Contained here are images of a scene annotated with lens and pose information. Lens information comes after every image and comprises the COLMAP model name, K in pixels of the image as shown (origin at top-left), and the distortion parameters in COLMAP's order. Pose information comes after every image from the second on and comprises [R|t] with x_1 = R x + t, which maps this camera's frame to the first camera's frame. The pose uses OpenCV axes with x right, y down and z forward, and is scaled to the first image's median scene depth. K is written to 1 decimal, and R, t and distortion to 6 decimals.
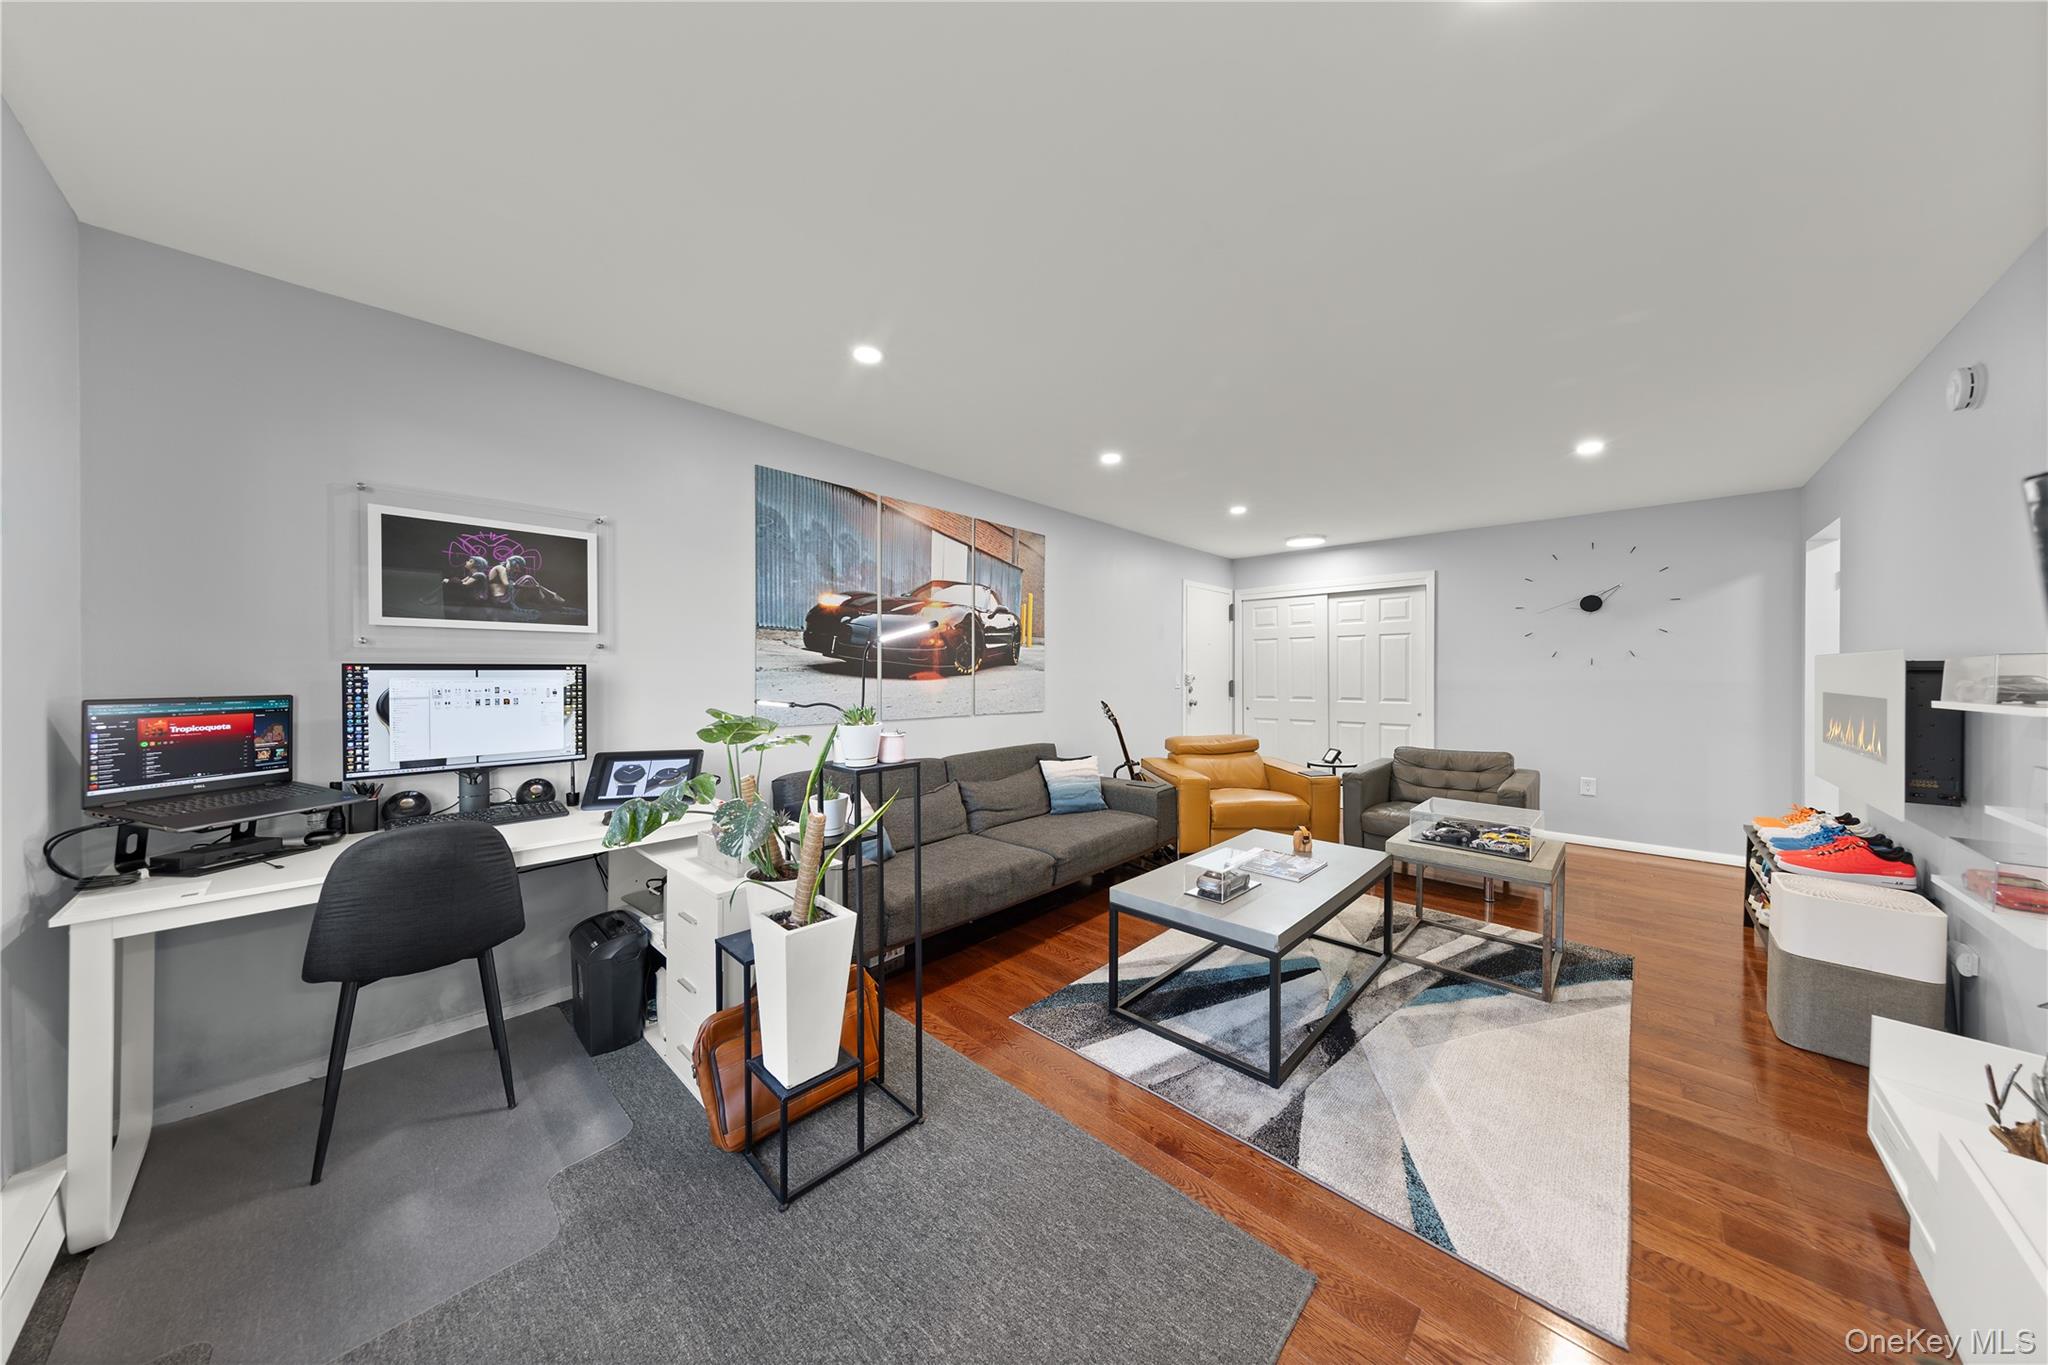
lens RADIAL K [[641.1, 0, 1023.4], [0, 641.1, 673.6], [0, 0, 1]] dist [0.005334, -0.000057]
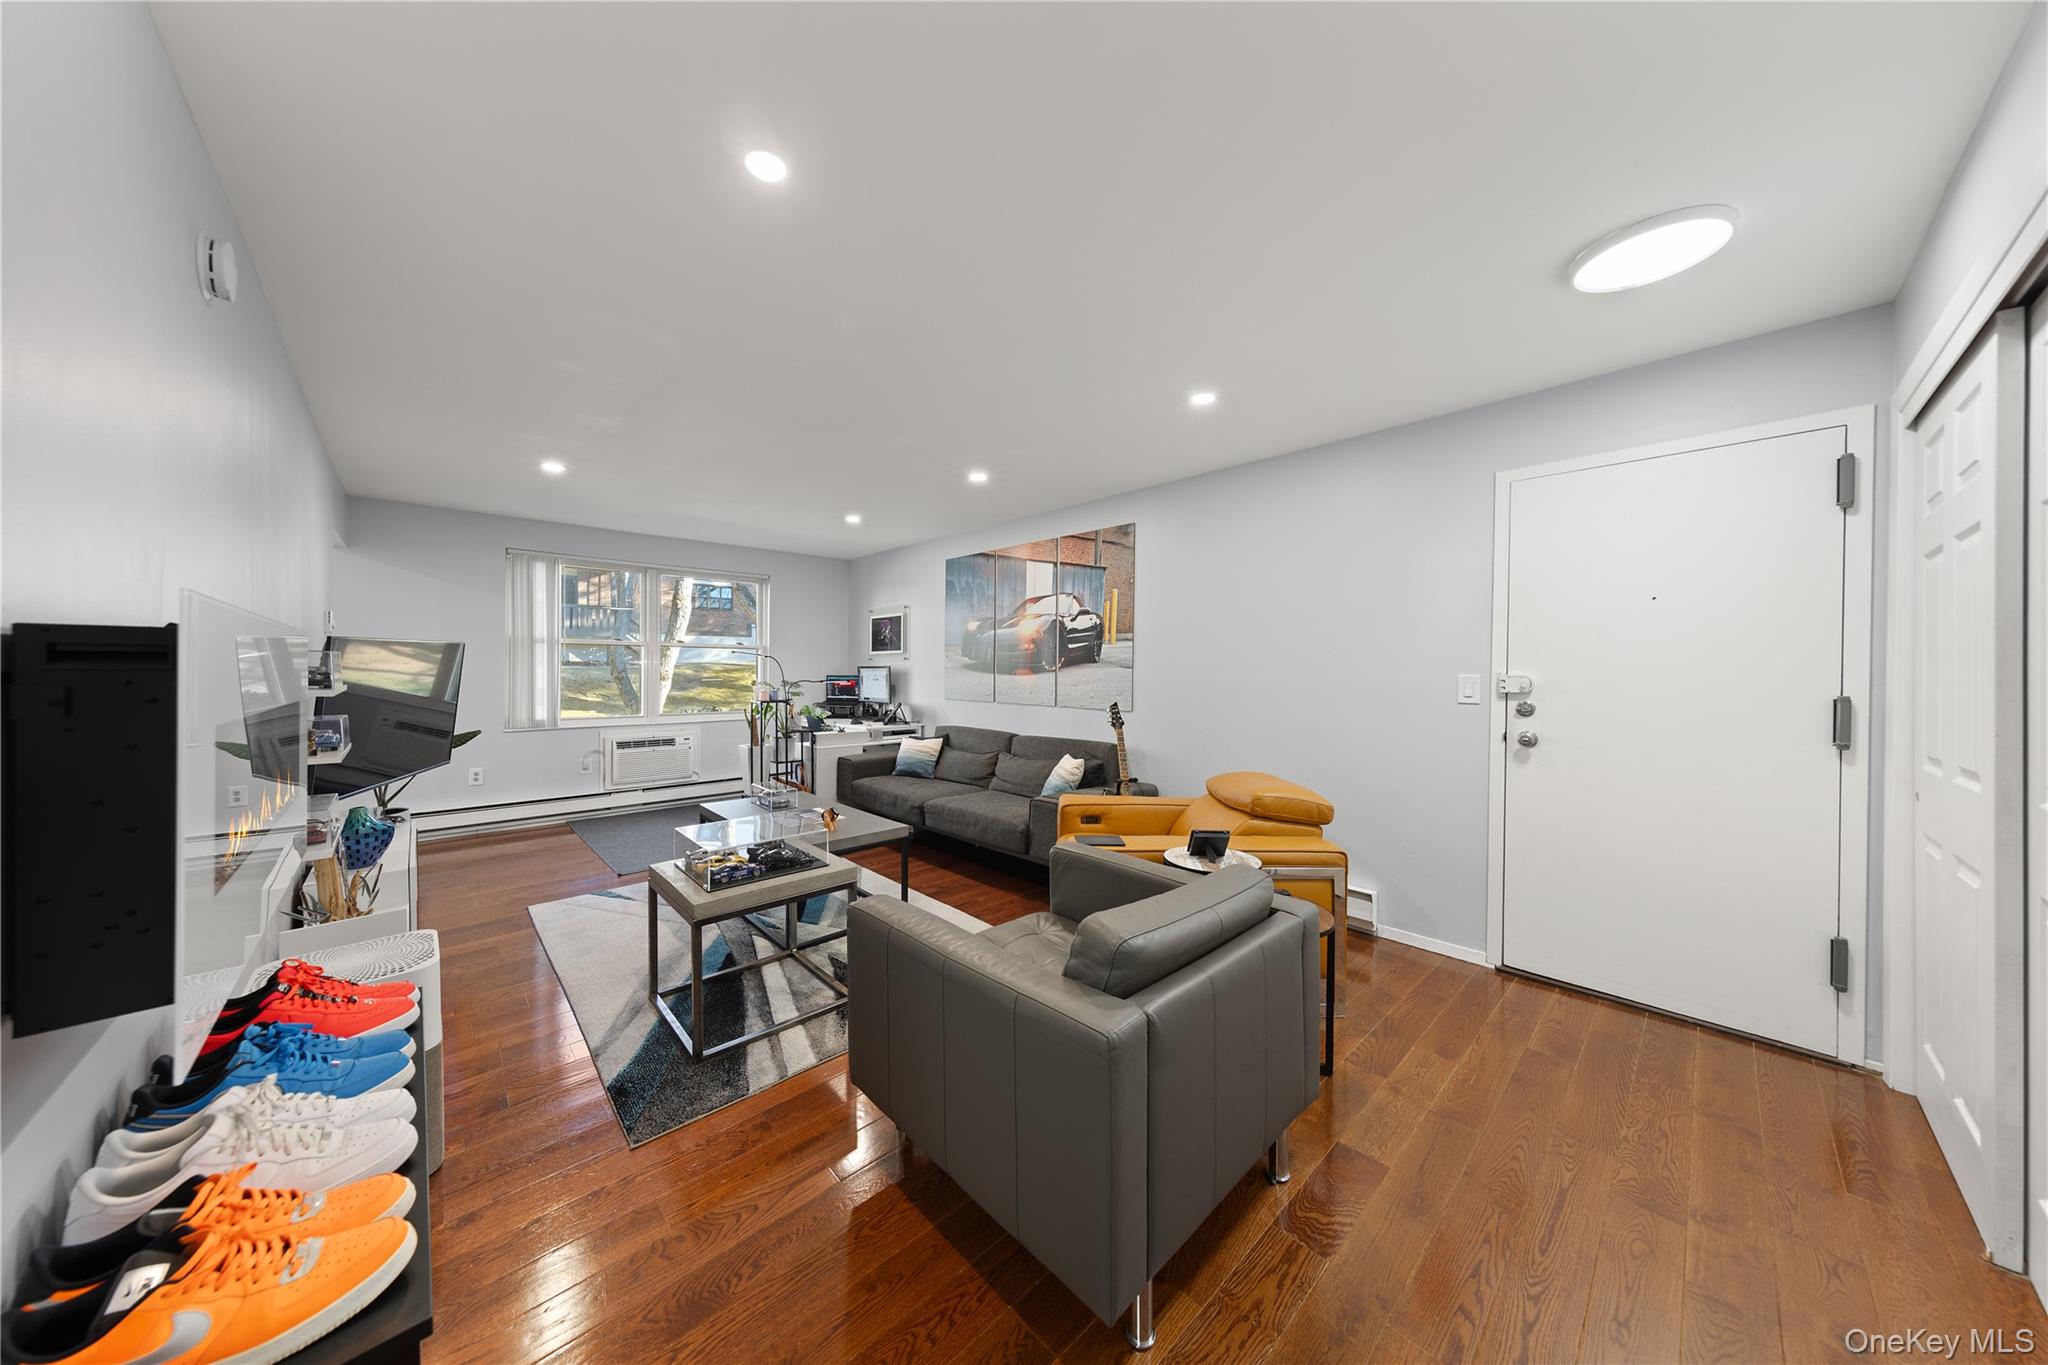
lens RADIAL K [[641.1, 0, 1023.4], [0, 641.1, 673.6], [0, 0, 1]] dist [0.005334, -0.000057]
pose [[-0.056244, 0.001726, -0.998416, 1.076133], [-0.009175, 0.999955, 0.002245, 0.003199], [0.998375, 0.009286, -0.056226, 0.987731]]
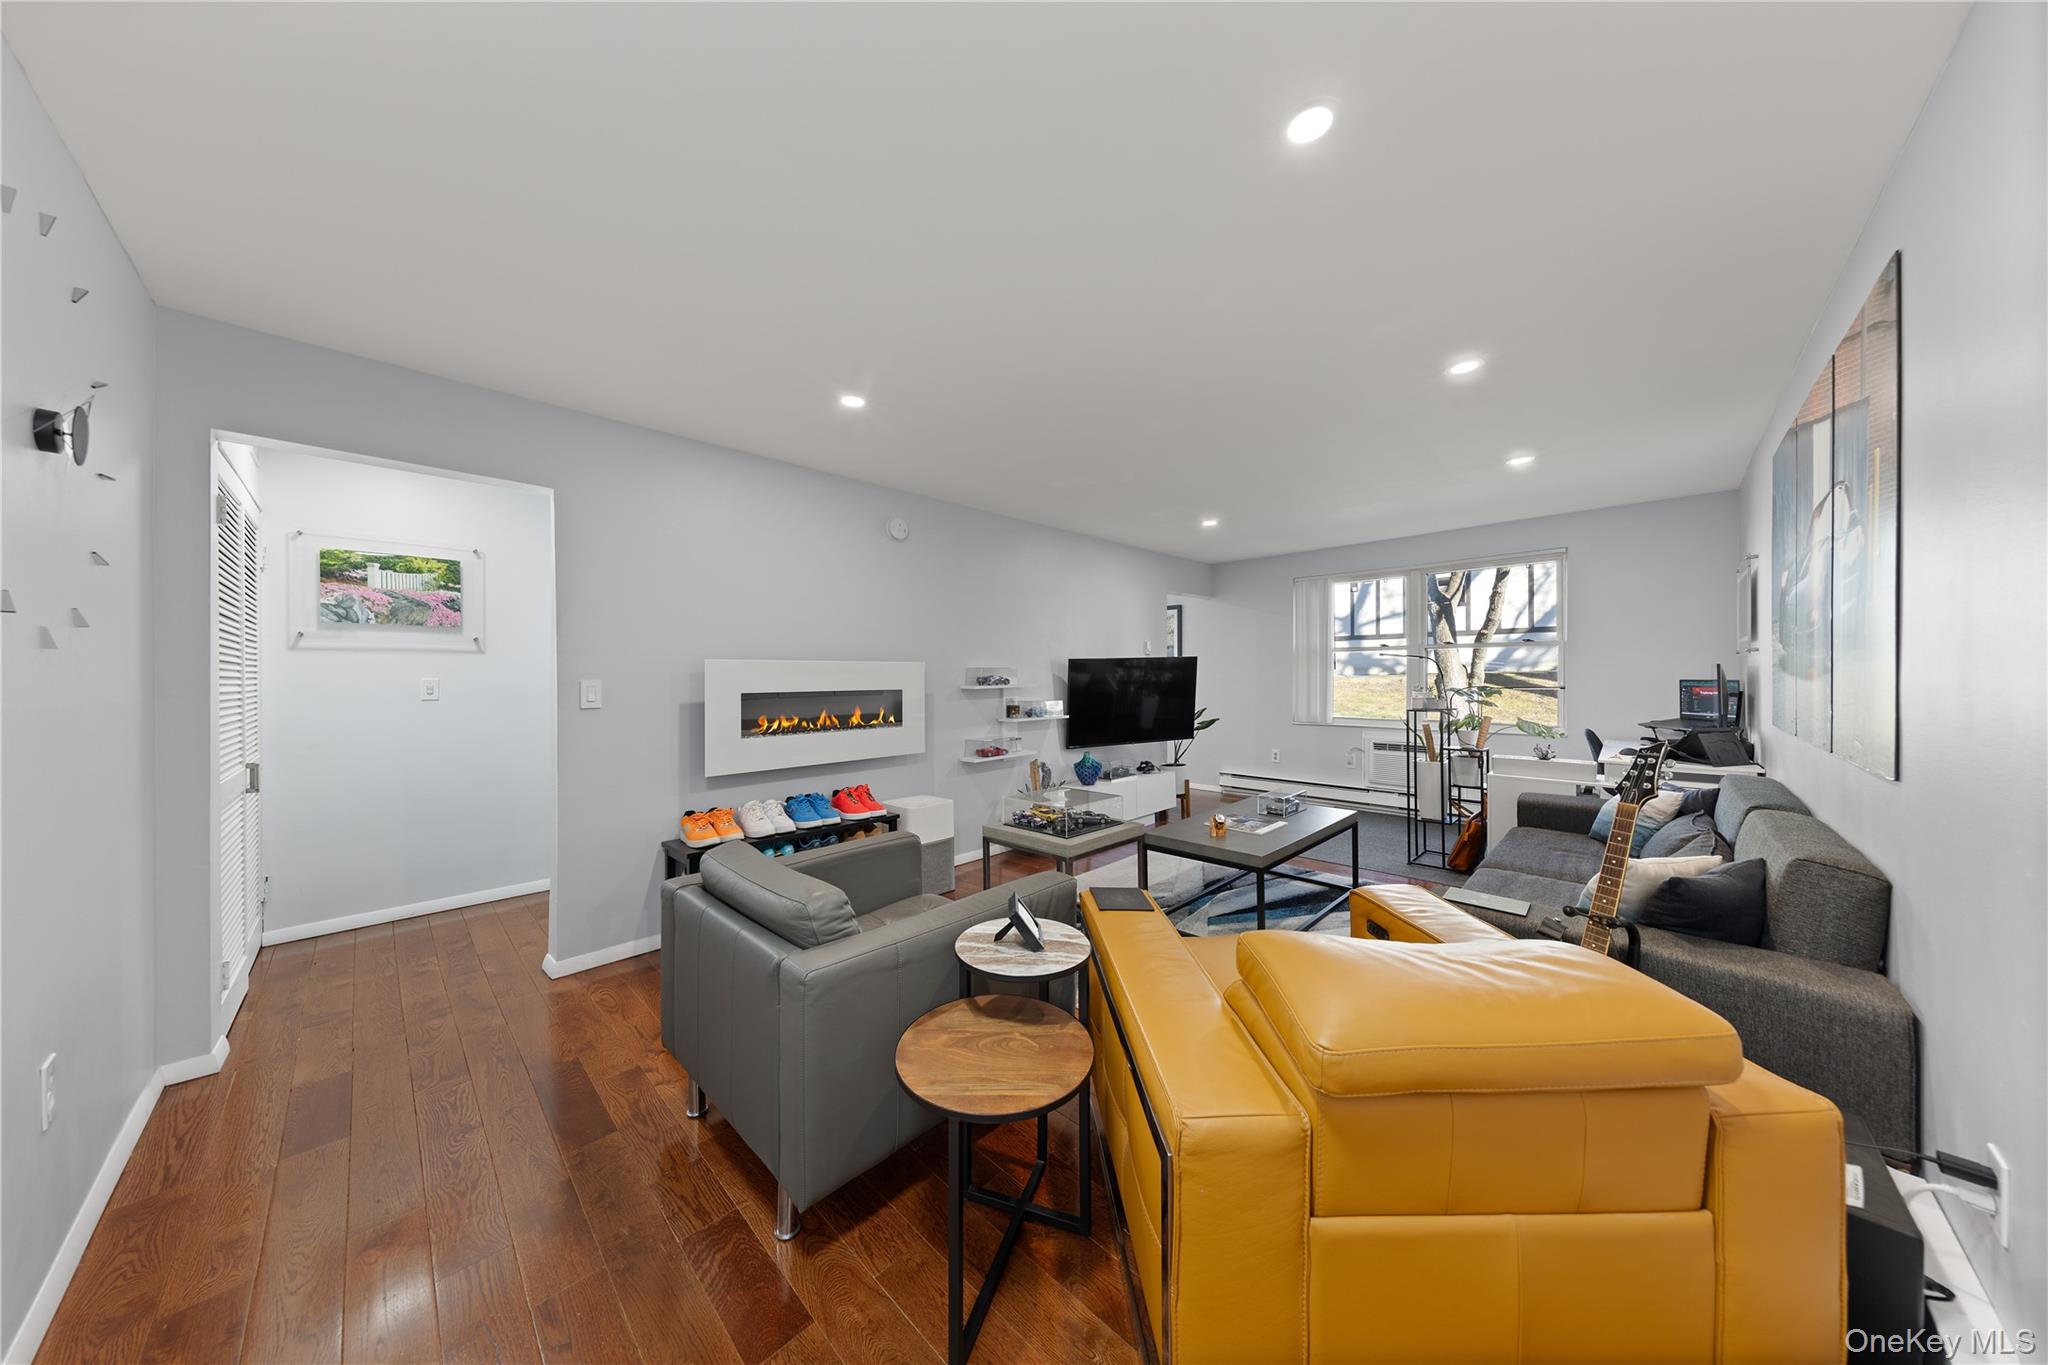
lens RADIAL K [[641.1, 0, 1023.4], [0, 641.1, 673.6], [0, 0, 1]] dist [0.005334, -0.000057]
pose [[-0.999788, 0.009237, 0.018426, 0.536301], [0.009155, 0.999948, -0.004579, 0.004484], [-0.018467, -0.004409, -0.999820, 1.477543]]
